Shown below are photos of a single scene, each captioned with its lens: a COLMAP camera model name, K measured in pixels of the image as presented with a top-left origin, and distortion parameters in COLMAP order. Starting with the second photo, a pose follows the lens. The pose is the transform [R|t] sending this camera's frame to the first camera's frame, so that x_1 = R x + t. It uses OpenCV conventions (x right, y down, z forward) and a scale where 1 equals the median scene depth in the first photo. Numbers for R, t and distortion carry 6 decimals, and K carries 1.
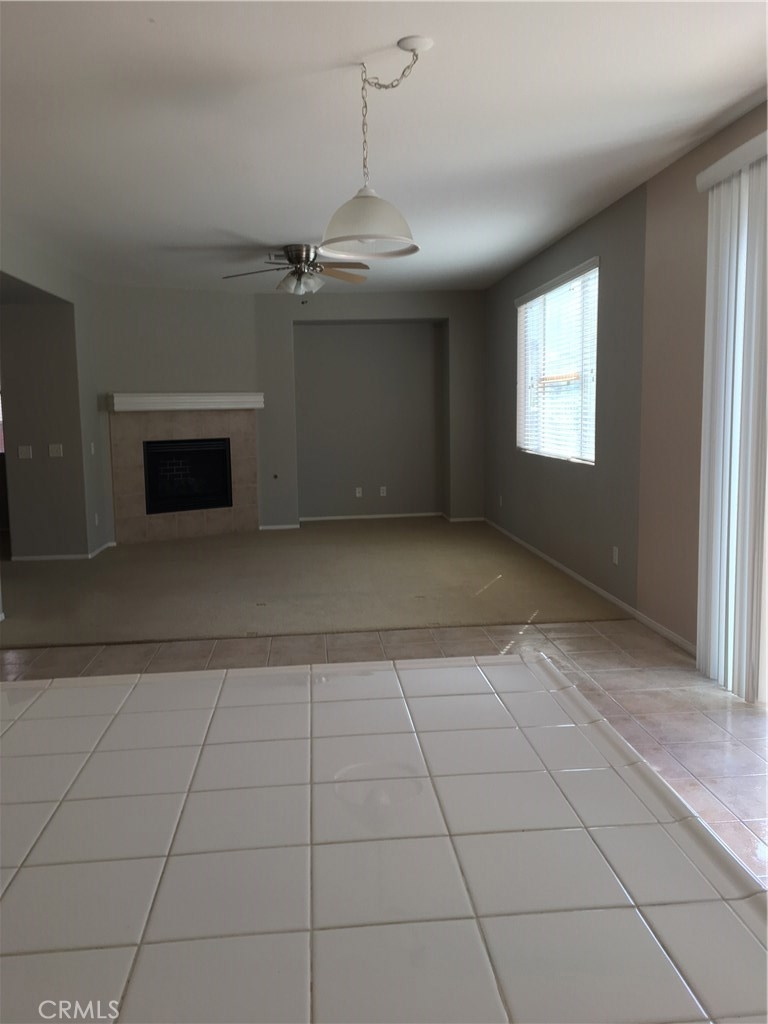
lens RADIAL K [[862.9, 0, 384.0], [0, 862.9, 512.0], [0, 0, 1]] dist [0.094872, -0.131750]
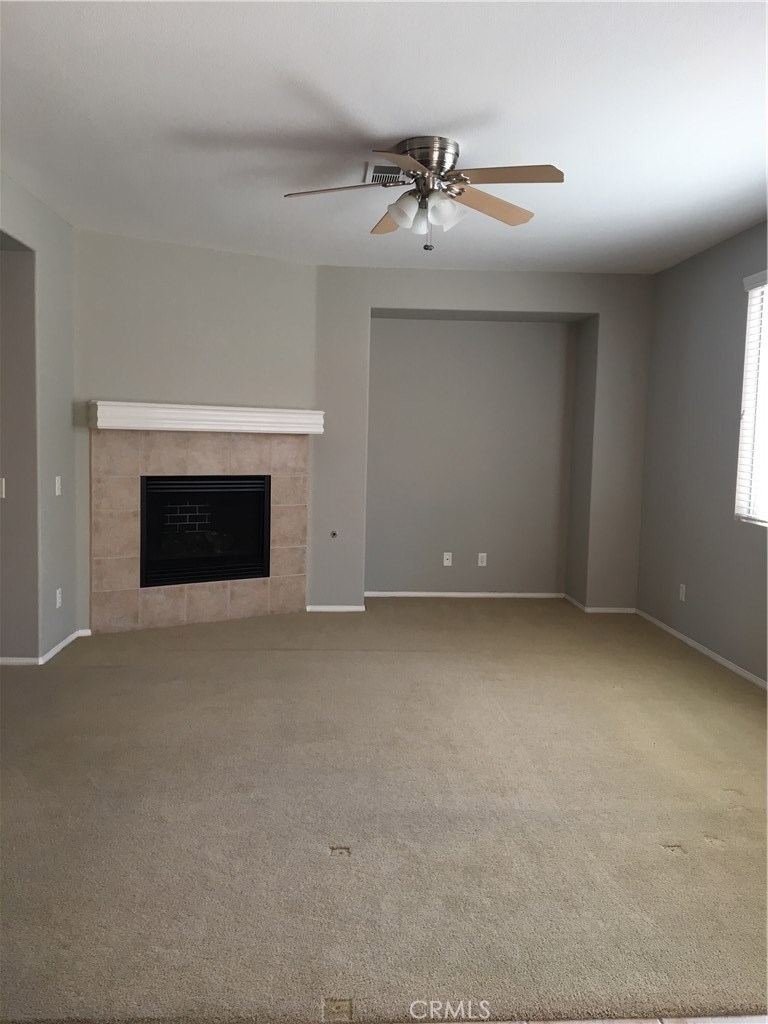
lens RADIAL K [[862.6, 0, 385.0], [0, 862.6, 530.5], [0, 0, 1]] dist [0.058162, -0.001706]
pose [[0.998522, 0.048852, -0.023798, -0.073234], [-0.049112, 0.998739, -0.010453, -0.041227], [0.023257, 0.011606, 0.999662, 0.338424]]
